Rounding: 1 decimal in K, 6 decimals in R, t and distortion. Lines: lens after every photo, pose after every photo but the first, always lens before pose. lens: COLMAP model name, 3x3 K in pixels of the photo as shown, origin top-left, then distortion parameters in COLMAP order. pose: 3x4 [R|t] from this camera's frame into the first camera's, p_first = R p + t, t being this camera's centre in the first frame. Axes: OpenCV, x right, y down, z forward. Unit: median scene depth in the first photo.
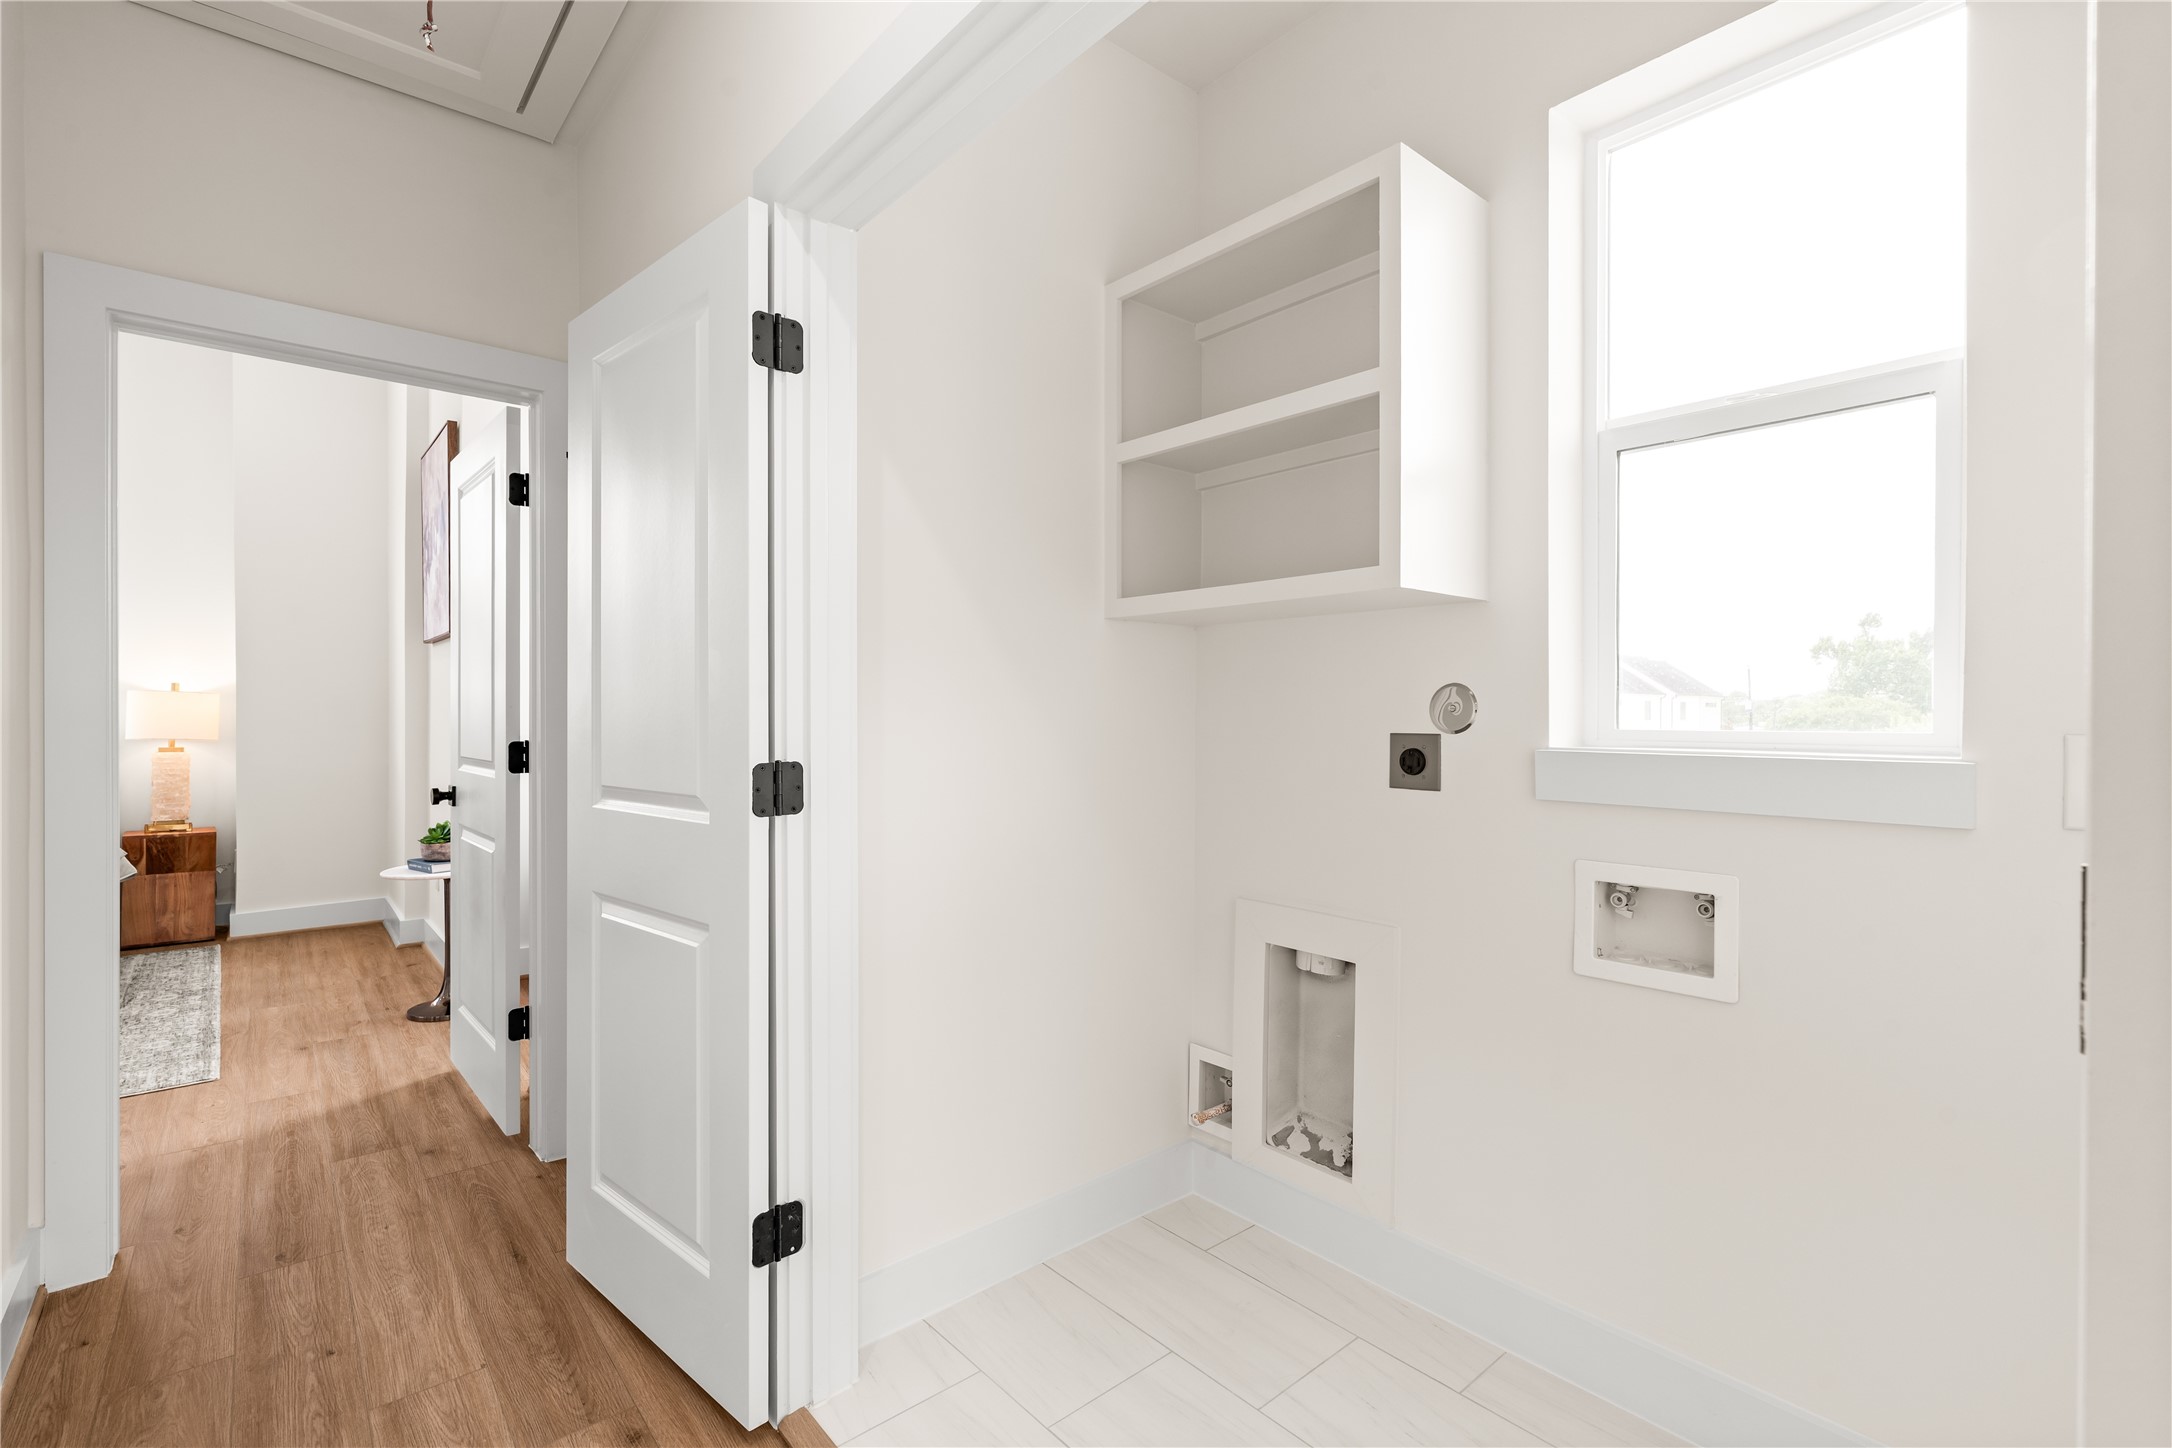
lens RADIAL K [[968.8, 0, 1078.7], [0, 968.8, 714.9], [0, 0, 1]] dist [-0.003851, 0.000142]
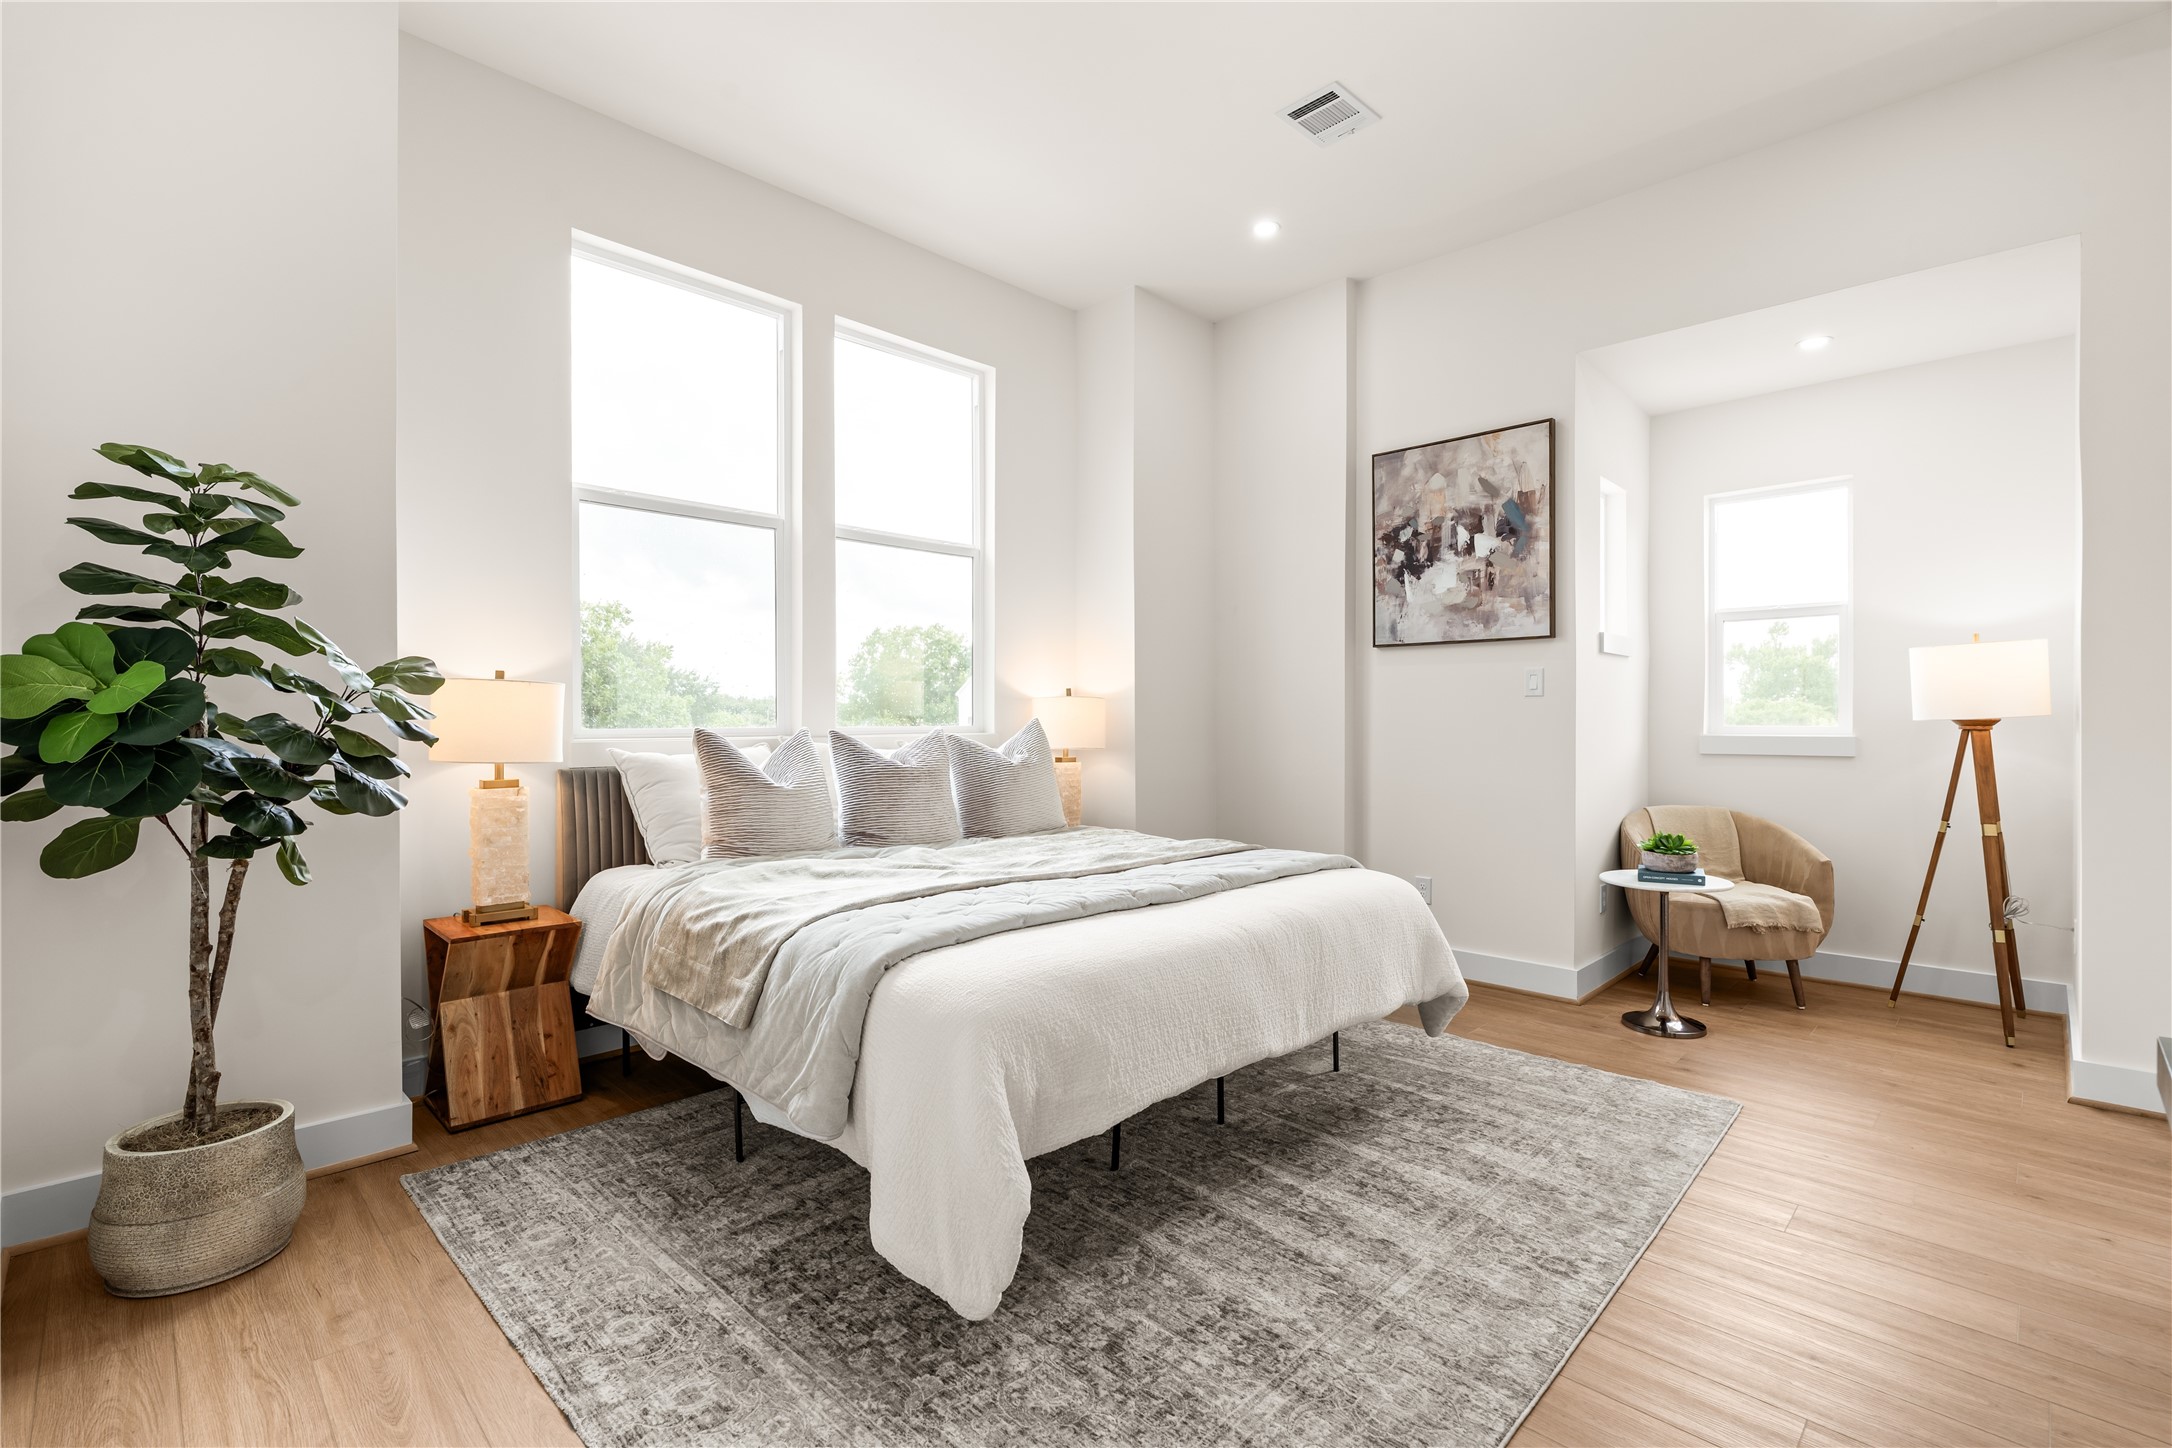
lens RADIAL K [[968.8, 0, 1097.8], [0, 968.8, 714.5], [0, 0, 1]] dist [-0.003851, 0.000142]
pose [[0.996189, -0.009157, 0.086734, -0.620523], [0.010051, 0.999901, -0.009887, 0.002293], [-0.086634, 0.010721, 0.996182, 0.370477]]
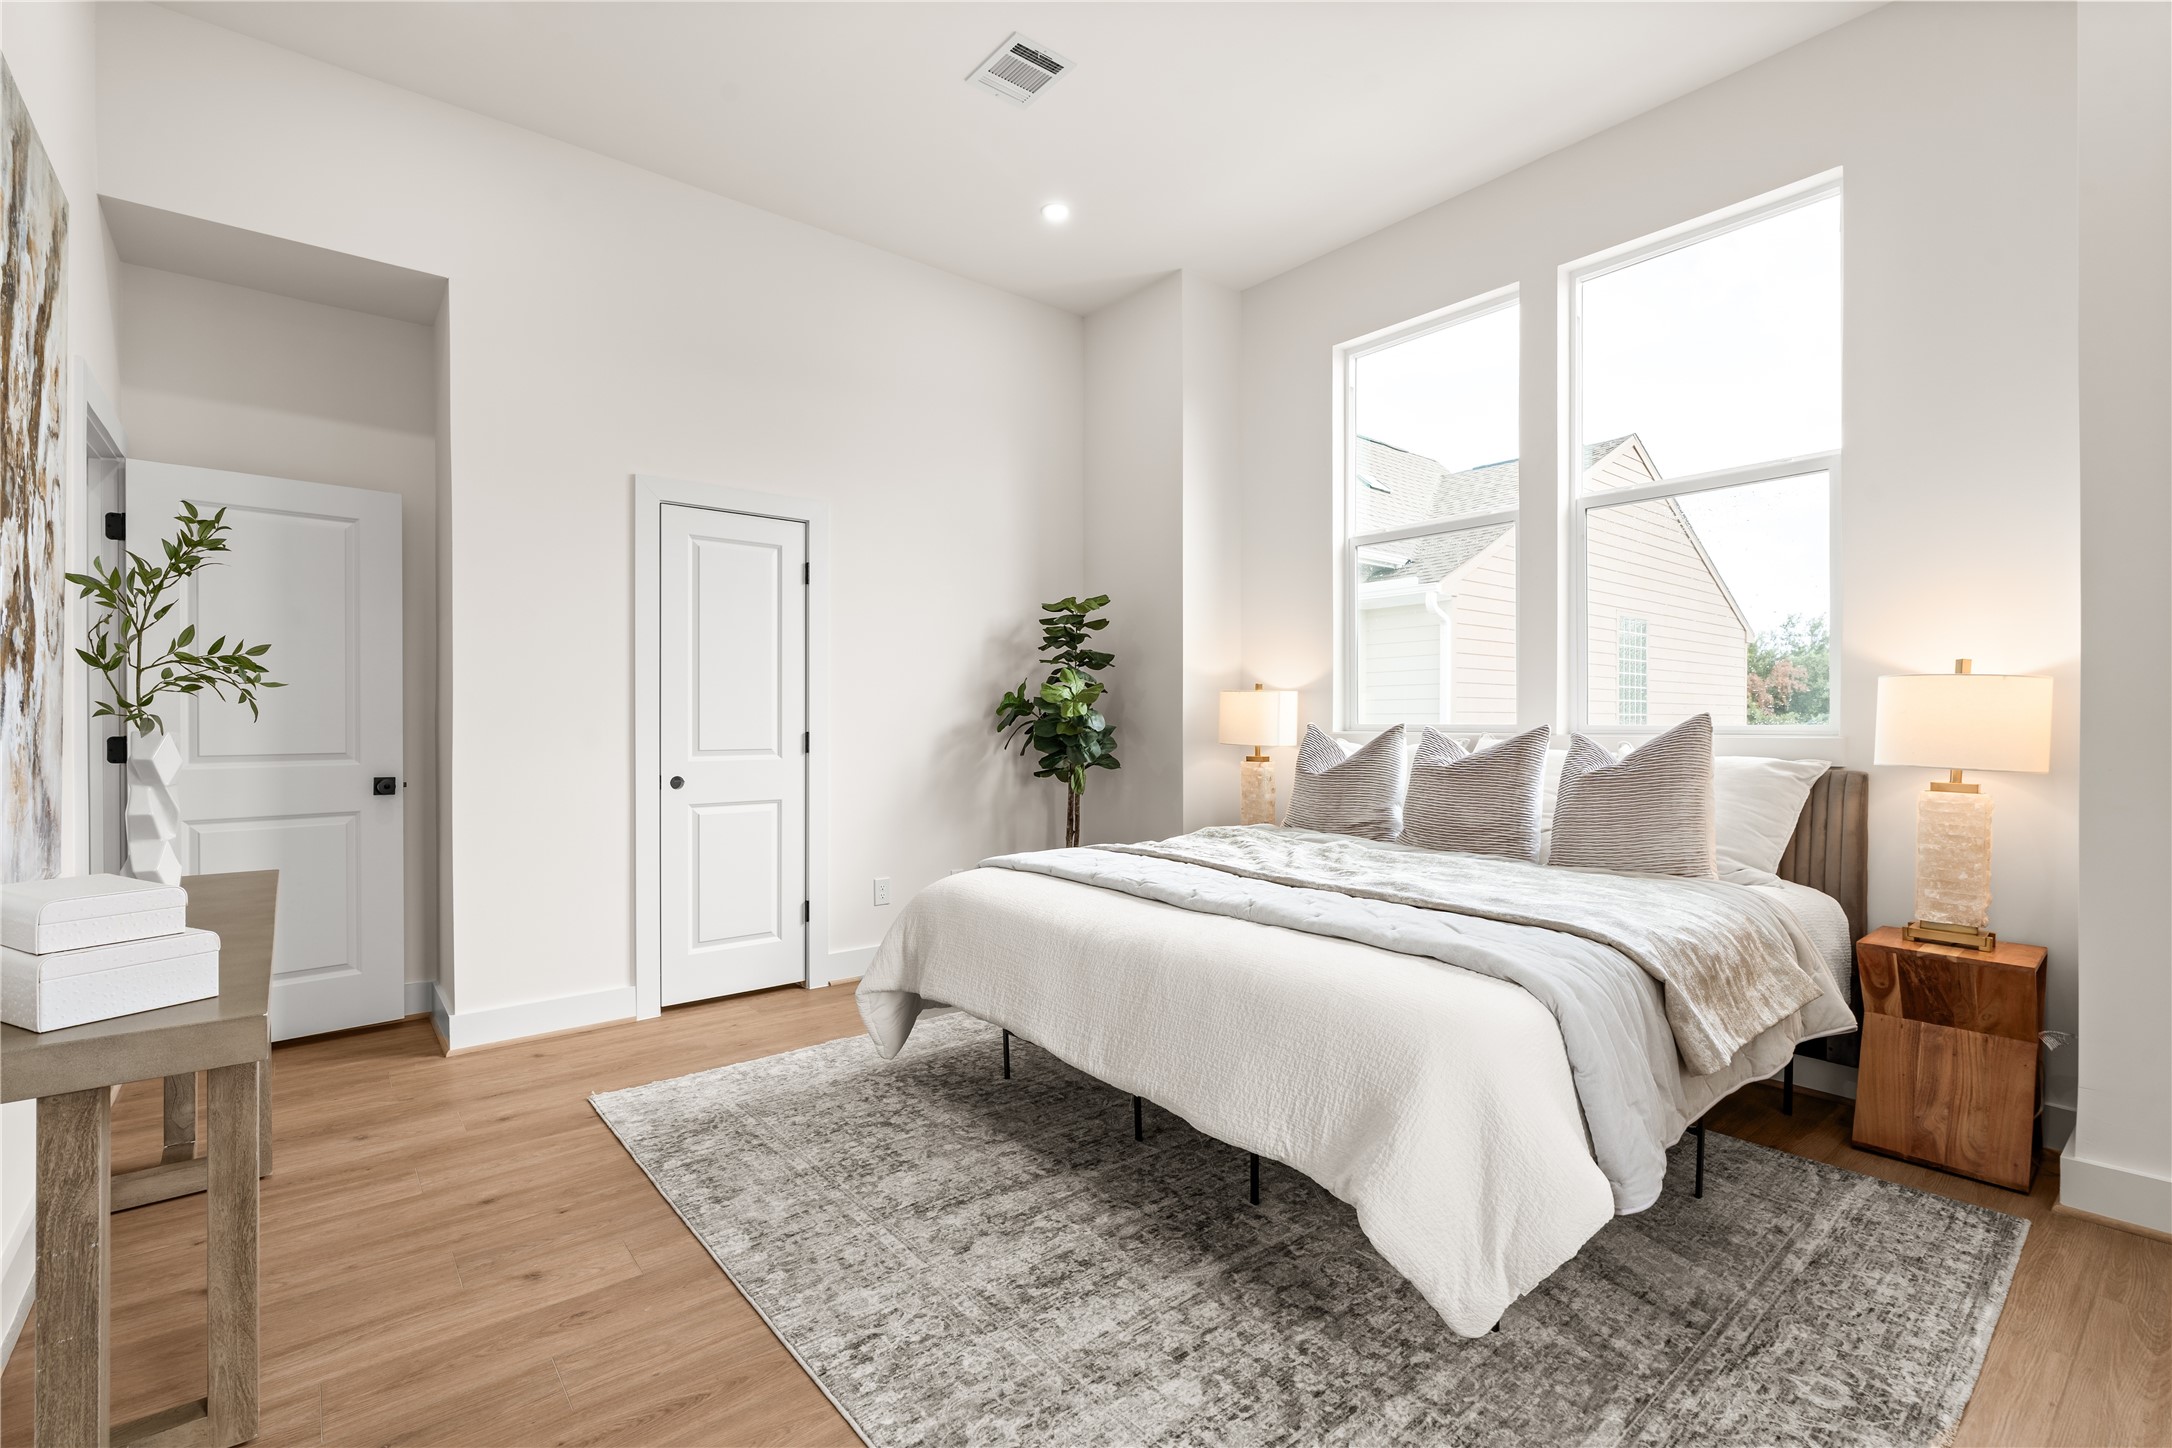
lens RADIAL K [[968.8, 0, 1091.2], [0, 968.8, 729.0], [0, 0, 1]] dist [-0.003851, 0.000142]
pose [[-0.011569, 0.008197, -0.999899, -0.413609], [-0.003577, 0.999960, 0.008239, 0.001639], [0.999927, 0.003672, -0.011539, 0.539890]]
